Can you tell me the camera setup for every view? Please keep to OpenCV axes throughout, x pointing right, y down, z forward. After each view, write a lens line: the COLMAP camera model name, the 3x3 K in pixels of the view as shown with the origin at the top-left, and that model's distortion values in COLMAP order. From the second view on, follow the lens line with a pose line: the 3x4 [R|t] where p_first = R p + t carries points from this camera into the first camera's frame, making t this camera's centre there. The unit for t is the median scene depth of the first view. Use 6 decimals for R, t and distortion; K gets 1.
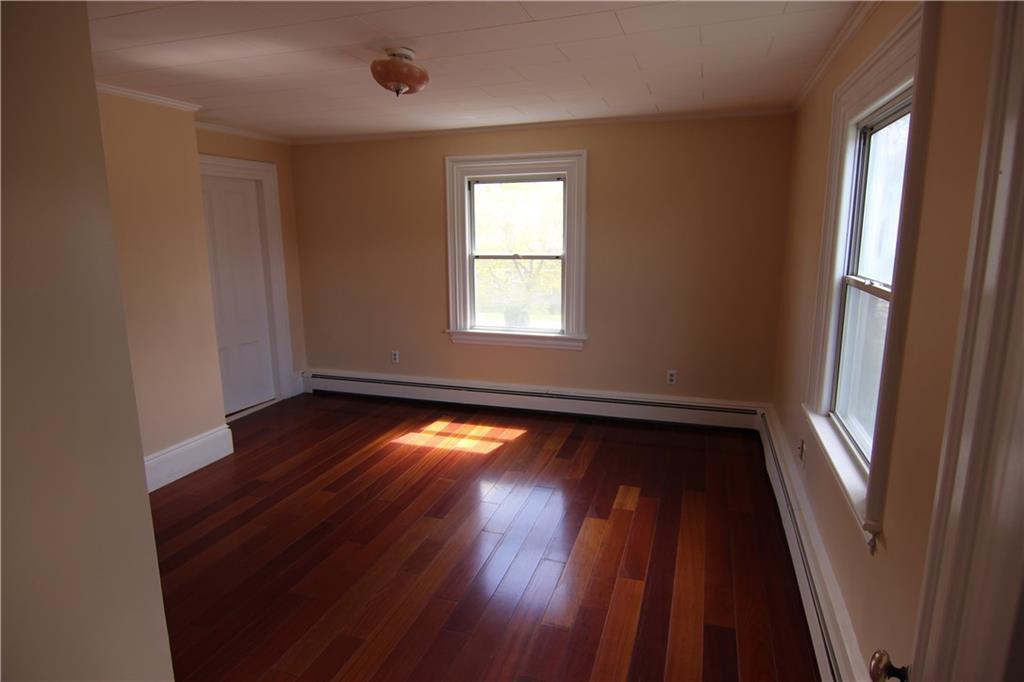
lens RADIAL K [[578.0, 0, 512.0], [0, 578.0, 341.0], [0, 0, 1]] dist [-0.003068, -0.000344]
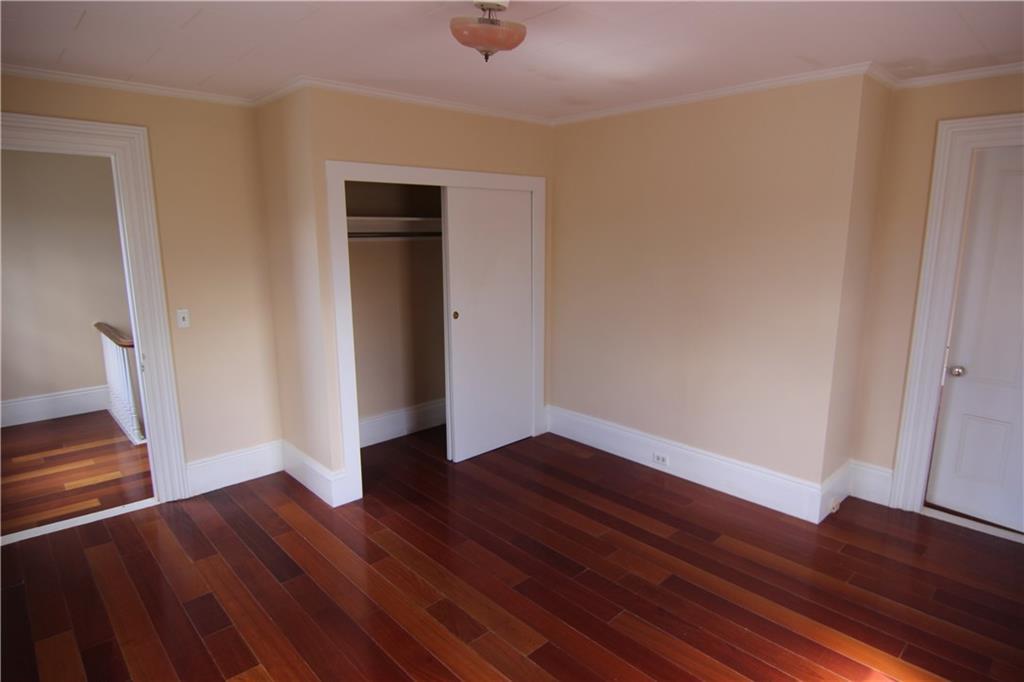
lens RADIAL K [[578.0, 0, 512.0], [0, 578.0, 341.0], [0, 0, 1]] dist [-0.003068, -0.000344]
pose [[-0.475526, 0.177434, -0.861622, 0.317284], [-0.161295, 0.945258, 0.283675, -0.183270], [0.864789, 0.273870, -0.420875, 0.895845]]
